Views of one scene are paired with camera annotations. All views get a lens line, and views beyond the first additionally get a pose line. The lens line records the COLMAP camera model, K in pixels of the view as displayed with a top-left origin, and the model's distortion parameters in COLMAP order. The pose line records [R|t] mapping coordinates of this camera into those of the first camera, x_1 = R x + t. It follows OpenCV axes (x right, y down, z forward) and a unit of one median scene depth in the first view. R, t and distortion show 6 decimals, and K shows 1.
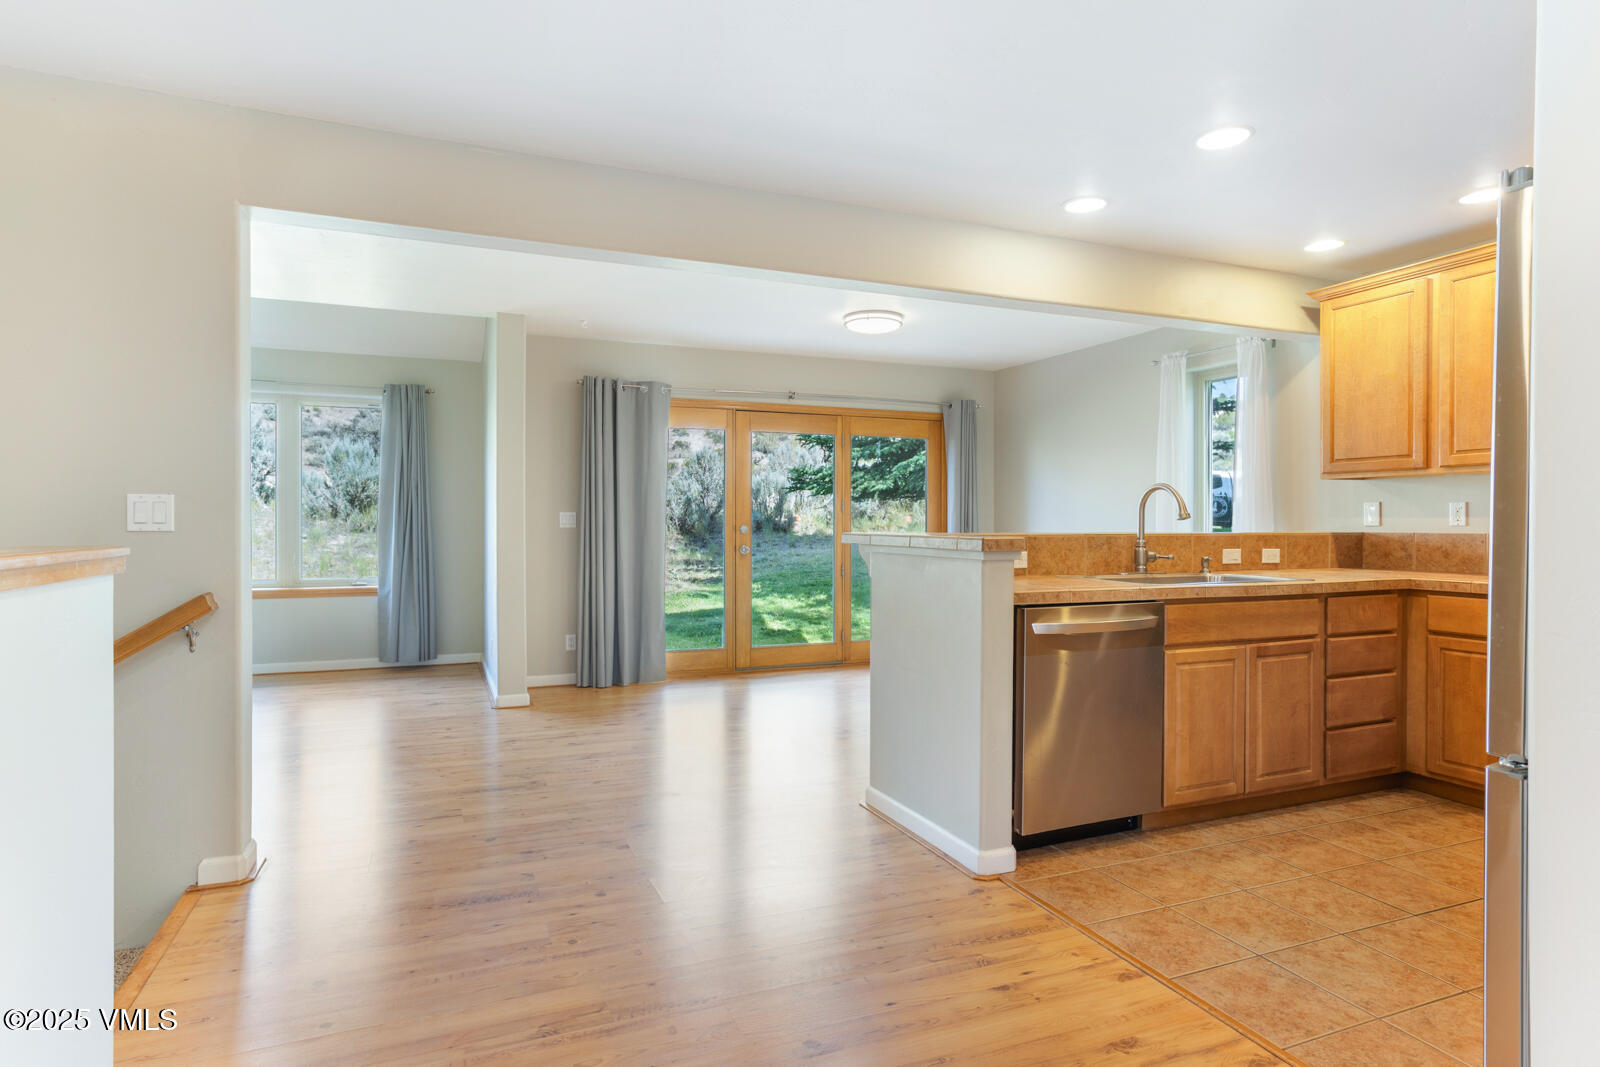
lens RADIAL K [[861.8, 0, 798.8], [0, 861.8, 524.0], [0, 0, 1]] dist [0.004947, 0.001226]
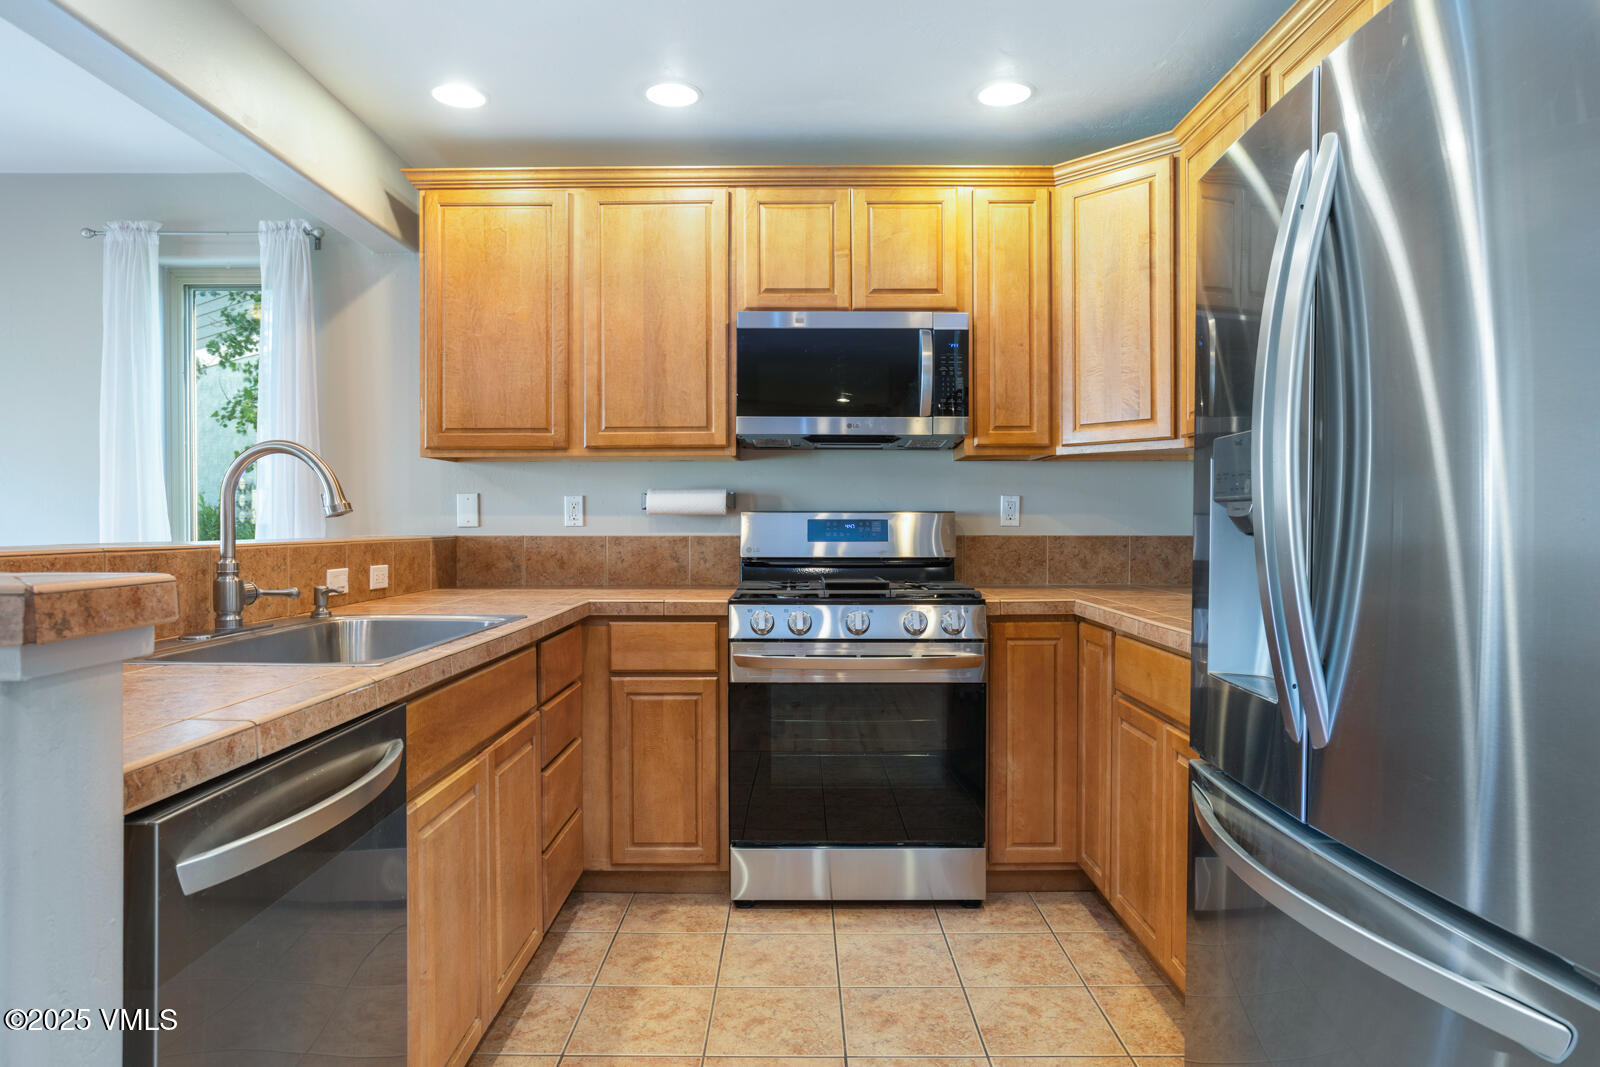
lens RADIAL K [[990.1, 0, 801.0], [0, 990.1, 534.8], [0, 0, 1]] dist [-0.026023, 0.007374]
pose [[0.410564, -0.012858, 0.911741, 0.037893], [0.002052, 0.999911, 0.013178, -0.001475], [-0.911830, -0.003539, 0.410554, 0.498094]]
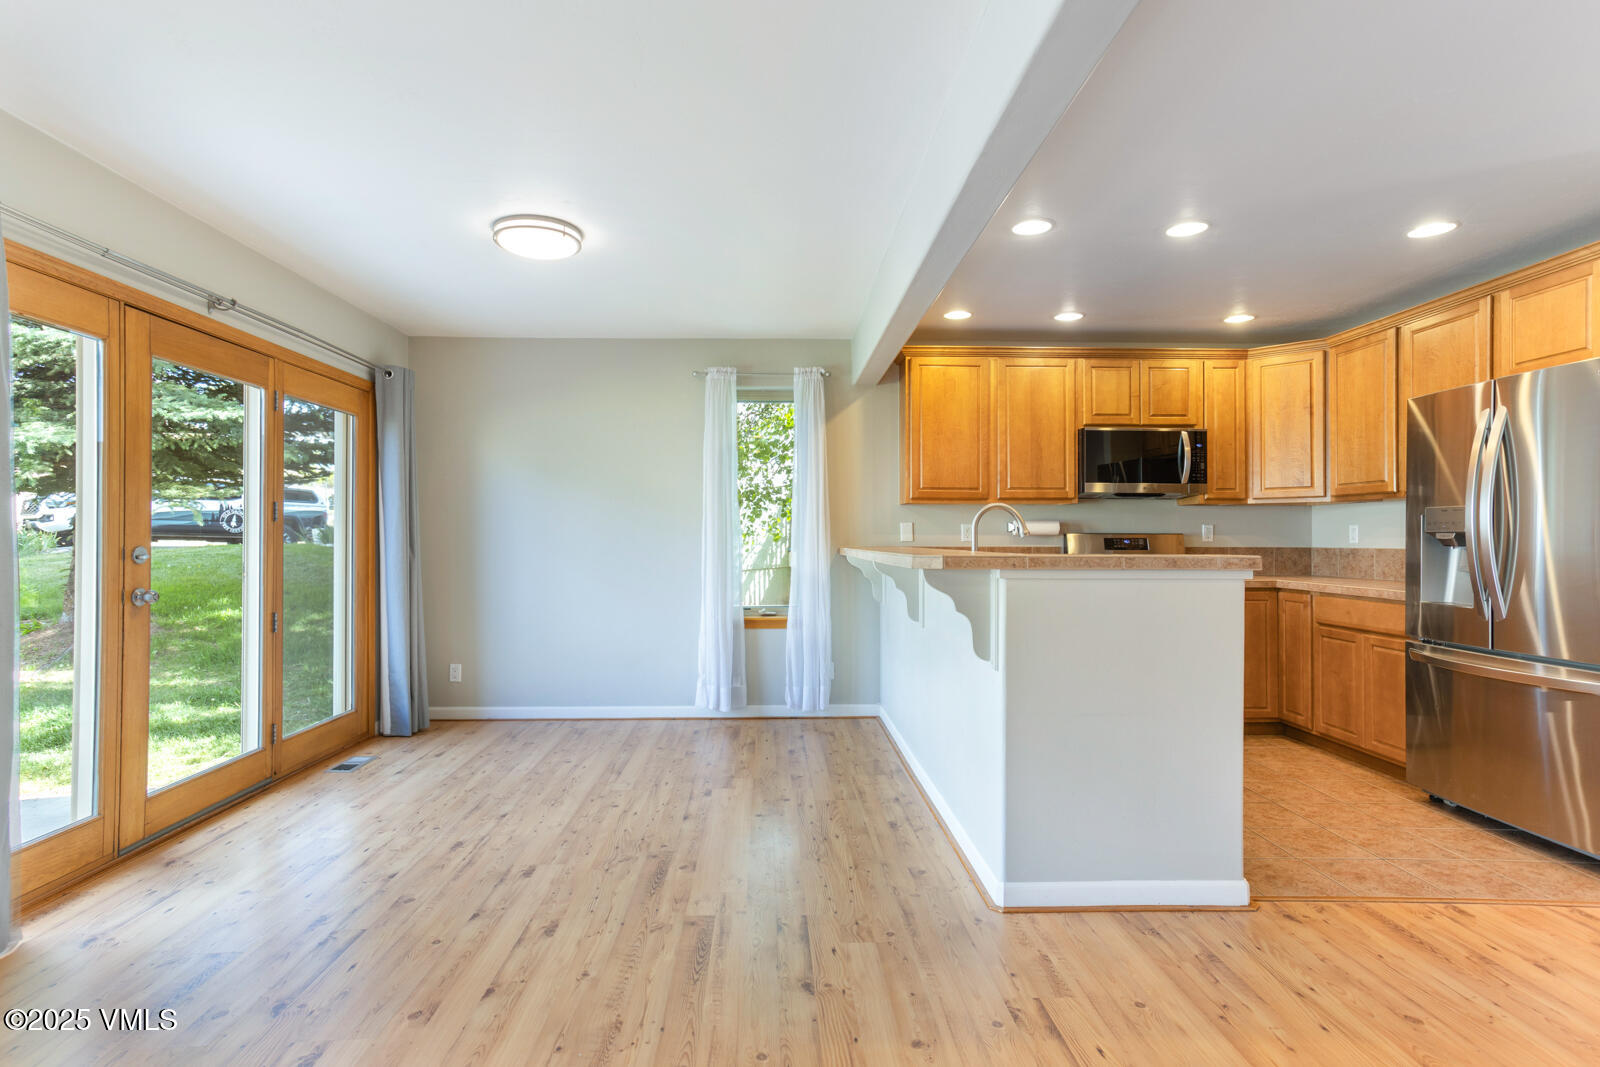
lens RADIAL K [[808.6, 0, 791.8], [0, 808.6, 541.0], [0, 0, 1]] dist [-0.011644, 0.005463]
pose [[0.391769, -0.001938, 0.920062, -0.602280], [-0.004126, 0.999984, 0.003864, -0.000598], [-0.920054, -0.005310, 0.391755, 0.828350]]
